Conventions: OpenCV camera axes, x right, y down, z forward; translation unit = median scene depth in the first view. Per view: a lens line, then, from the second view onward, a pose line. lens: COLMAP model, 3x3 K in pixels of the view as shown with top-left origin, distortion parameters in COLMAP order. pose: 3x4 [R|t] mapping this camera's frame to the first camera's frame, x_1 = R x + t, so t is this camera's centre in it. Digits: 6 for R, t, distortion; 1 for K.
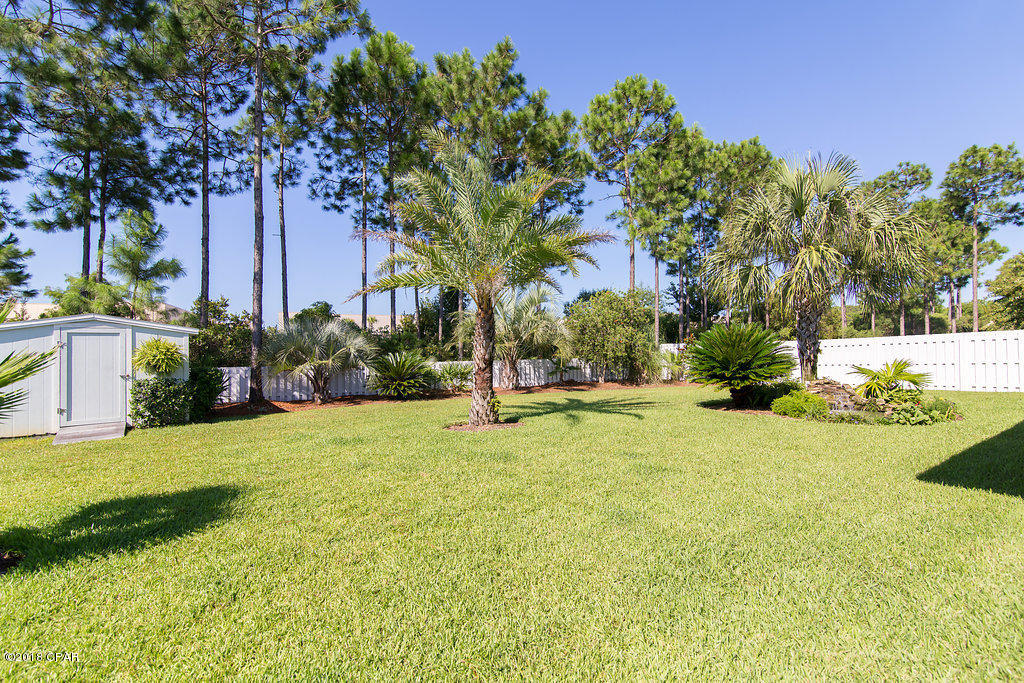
lens RADIAL K [[481.5, 0, 508.6], [0, 481.5, 341.9], [0, 0, 1]] dist [0.001424, -0.001280]
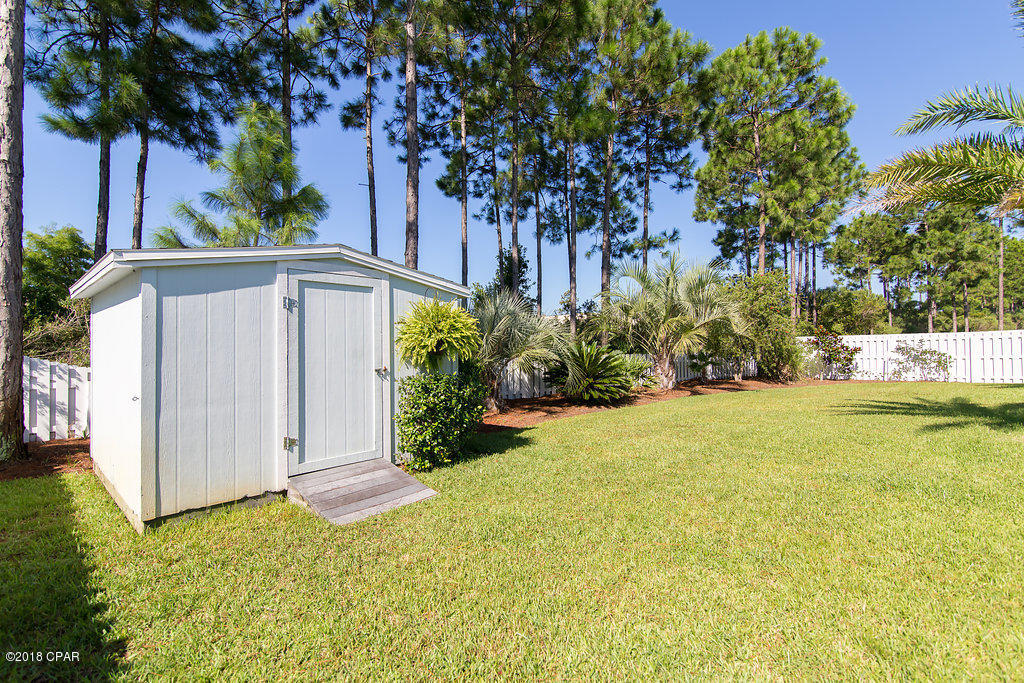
lens RADIAL K [[481.5, 0, 514.7], [0, 481.5, 341.7], [0, 0, 1]] dist [0.001424, -0.001280]
pose [[0.988101, 0.006014, 0.153690, -0.414693], [-0.005876, 0.999982, -0.001353, 0.022482], [-0.153695, 0.000434, 0.988118, 0.261811]]
